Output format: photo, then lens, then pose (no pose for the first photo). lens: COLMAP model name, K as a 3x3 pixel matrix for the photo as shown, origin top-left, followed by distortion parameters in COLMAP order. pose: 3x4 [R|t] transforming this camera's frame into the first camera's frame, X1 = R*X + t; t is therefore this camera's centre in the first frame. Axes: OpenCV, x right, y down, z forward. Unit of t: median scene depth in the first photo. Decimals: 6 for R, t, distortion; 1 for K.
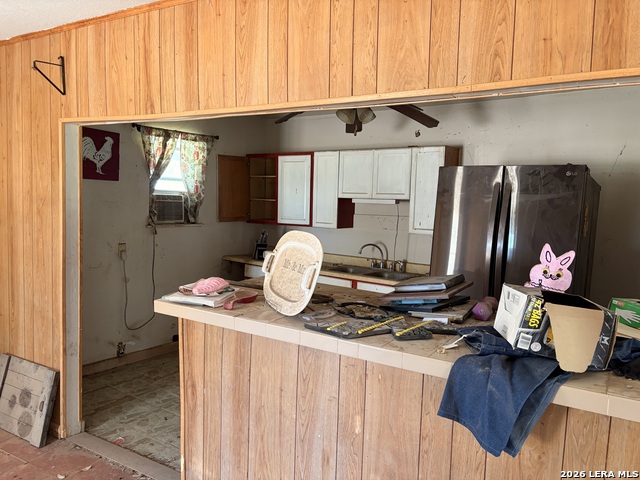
lens RADIAL K [[487.8, 0, 320.0], [0, 487.8, 240.0], [0, 0, 1]] dist [0.028934, -0.002828]
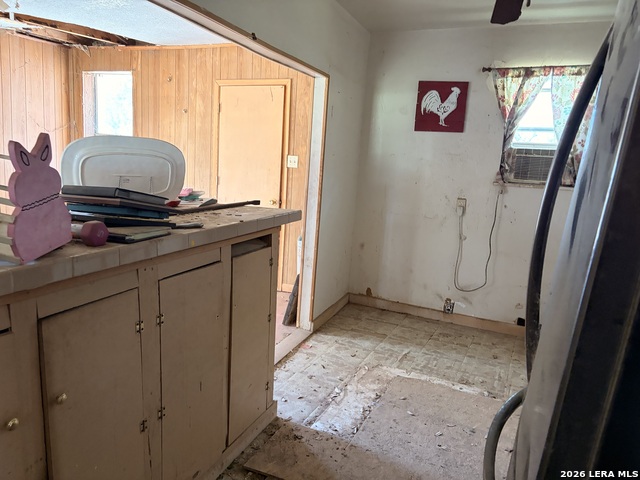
lens RADIAL K [[487.8, 0, 320.0], [0, 487.8, 240.0], [0, 0, 1]] dist [0.028934, -0.002828]
pose [[0.163971, 0.142629, -0.976100, 0.520681], [-0.134775, 0.983453, 0.121063, 0.008742], [0.977215, 0.111703, 0.180481, 0.584618]]
